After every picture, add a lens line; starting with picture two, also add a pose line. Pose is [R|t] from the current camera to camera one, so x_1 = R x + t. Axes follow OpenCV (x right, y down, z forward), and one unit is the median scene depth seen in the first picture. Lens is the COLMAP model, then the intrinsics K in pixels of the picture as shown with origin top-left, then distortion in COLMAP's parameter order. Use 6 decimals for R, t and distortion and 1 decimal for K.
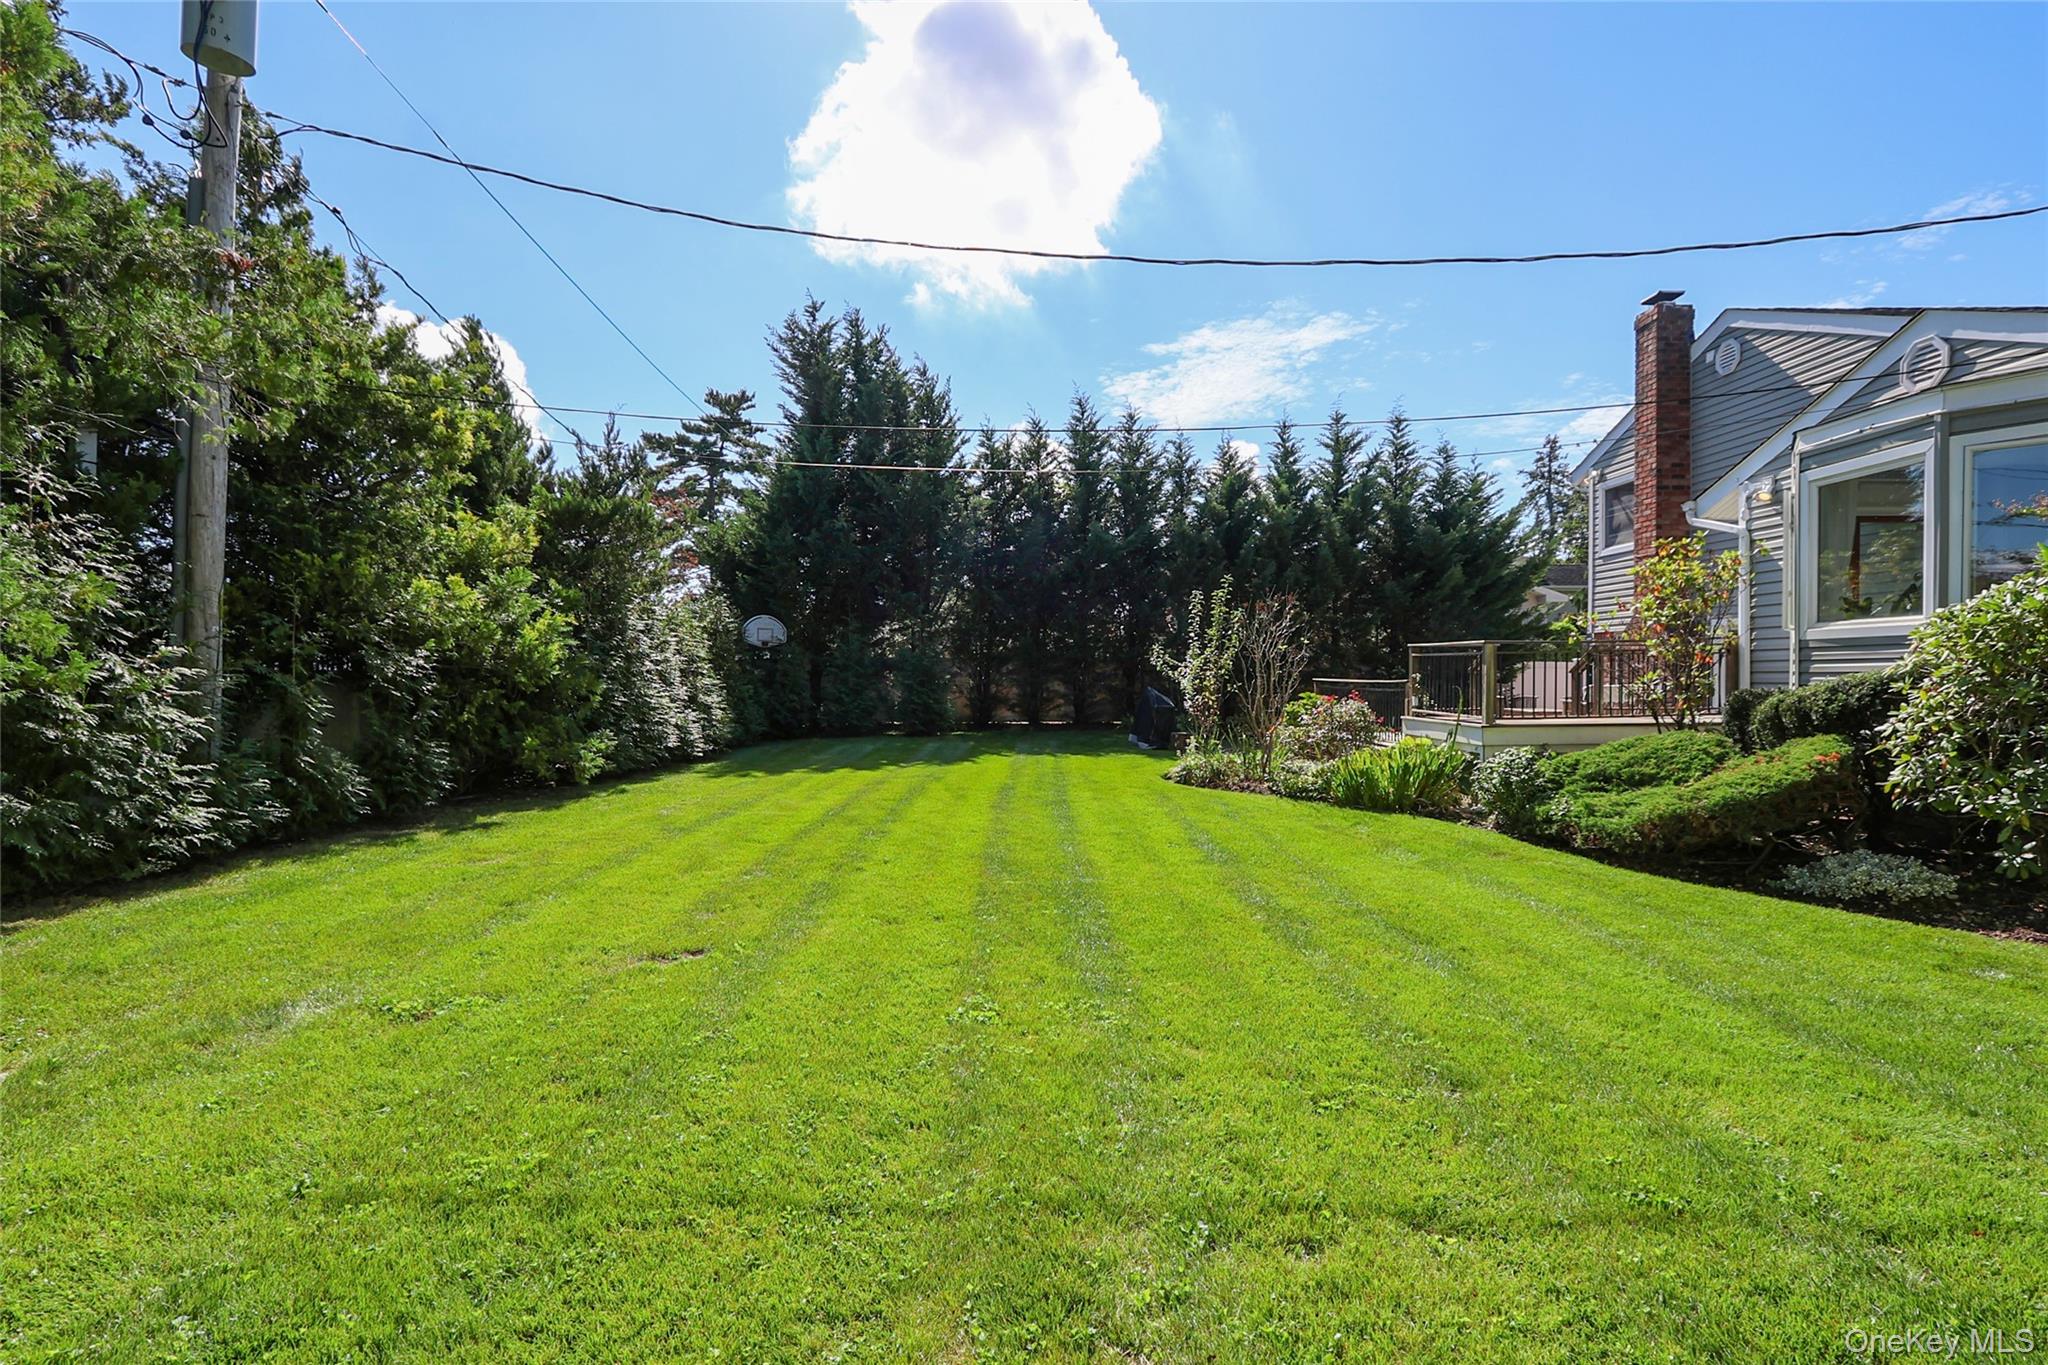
lens RADIAL K [[987.1, 0, 1024.0], [0, 987.1, 661.5], [0, 0, 1]] dist [0.002437, 0.000136]
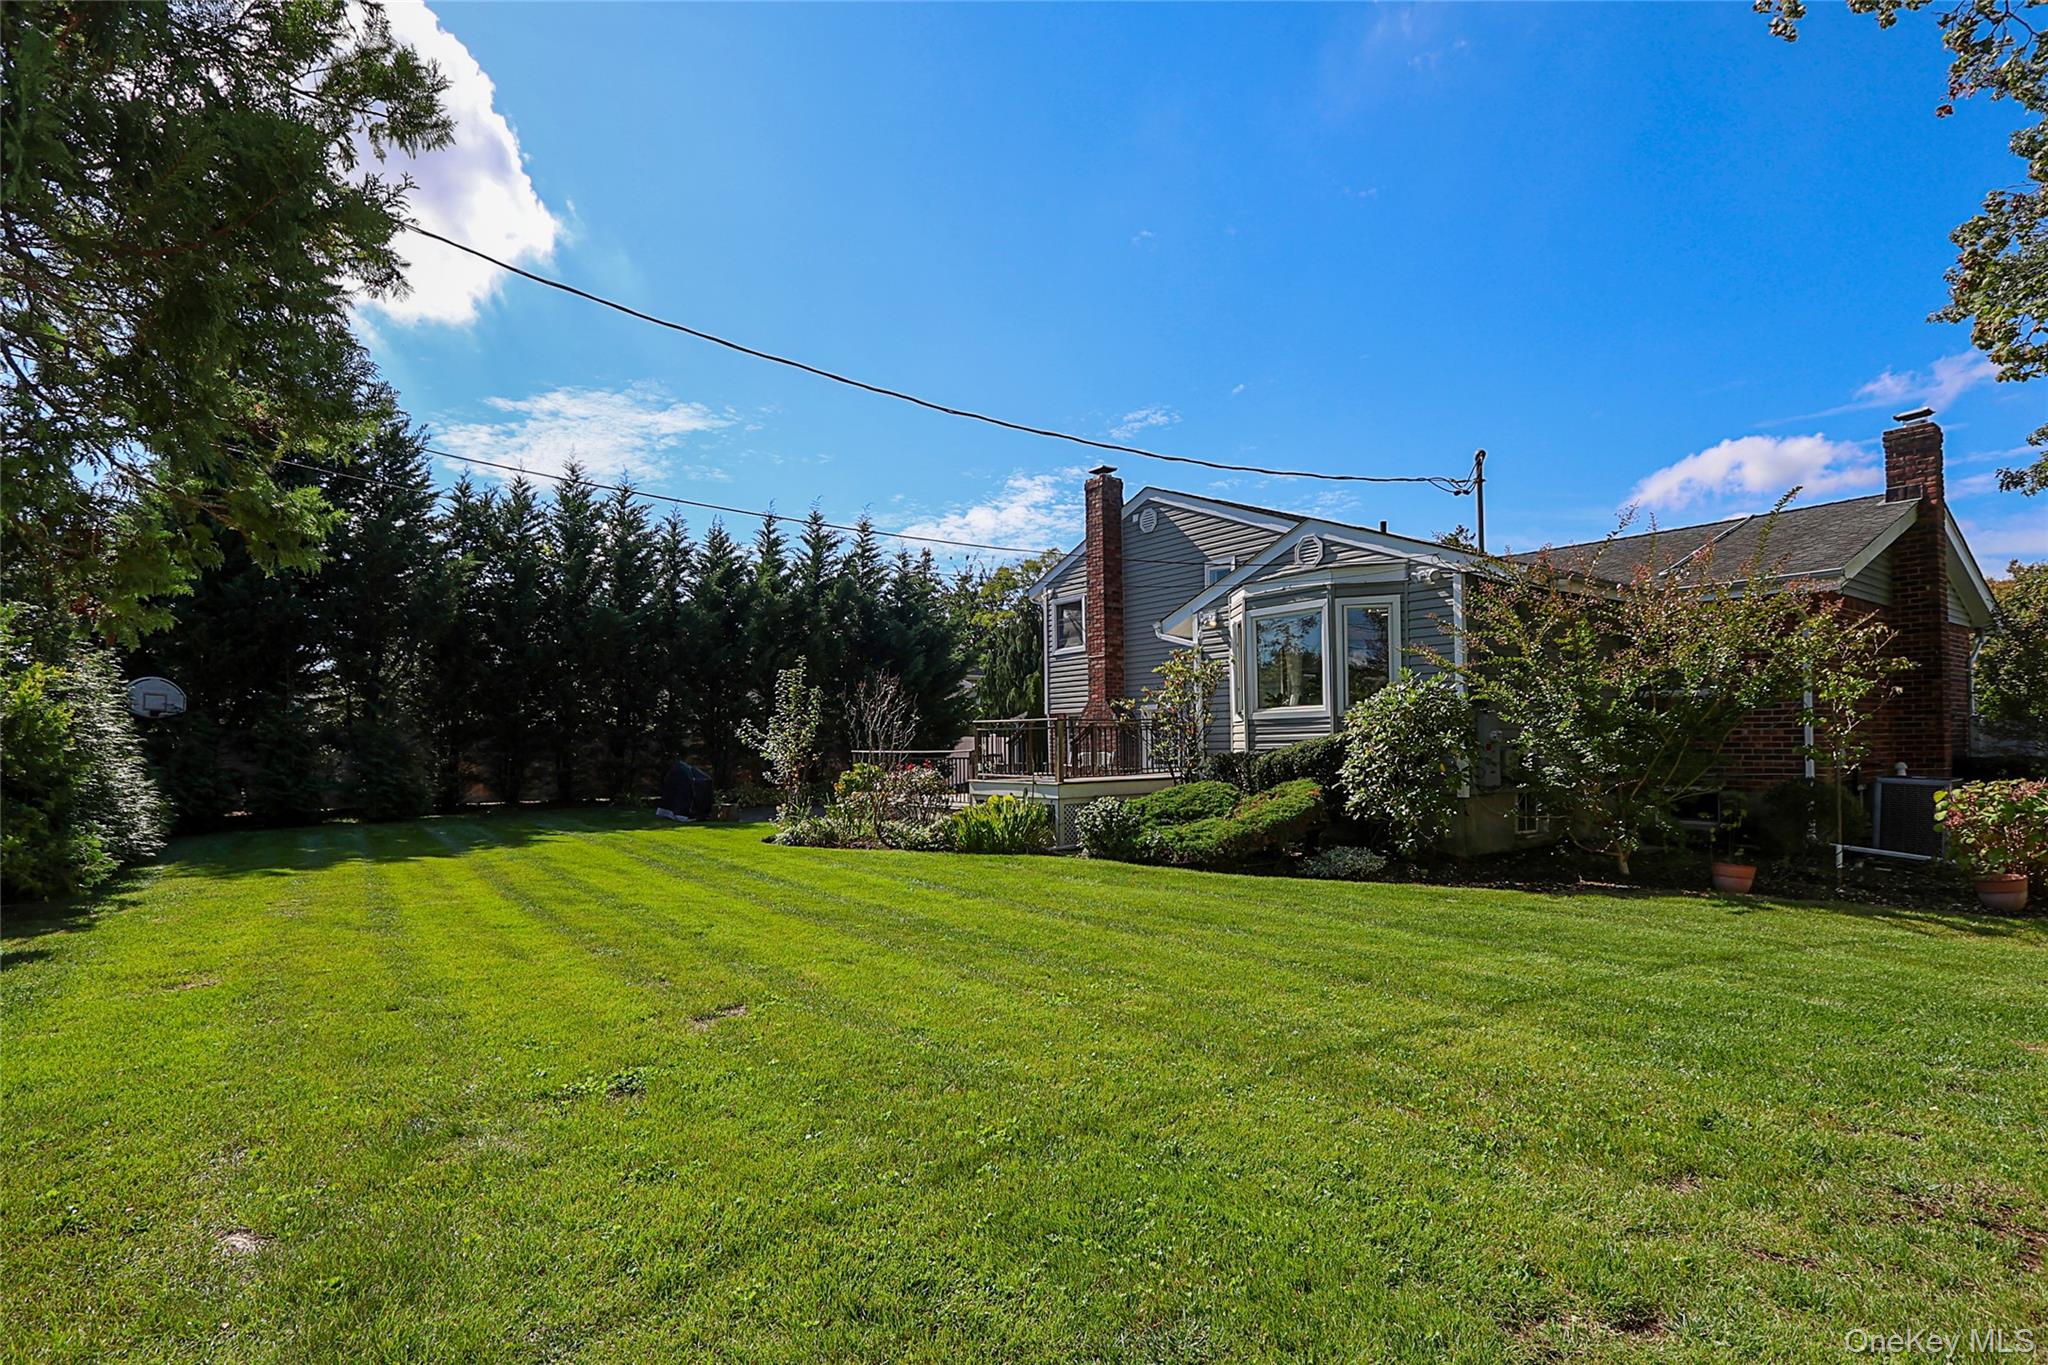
lens RADIAL K [[963.3, 0, 1000.4], [0, 963.3, 693.2], [0, 0, 1]] dist [-0.015163, -0.000225]
pose [[0.823044, 0.026046, 0.567380, -0.227241], [0.001235, 0.998864, -0.047645, 0.004543], [-0.567976, 0.039914, 0.822076, -0.003669]]
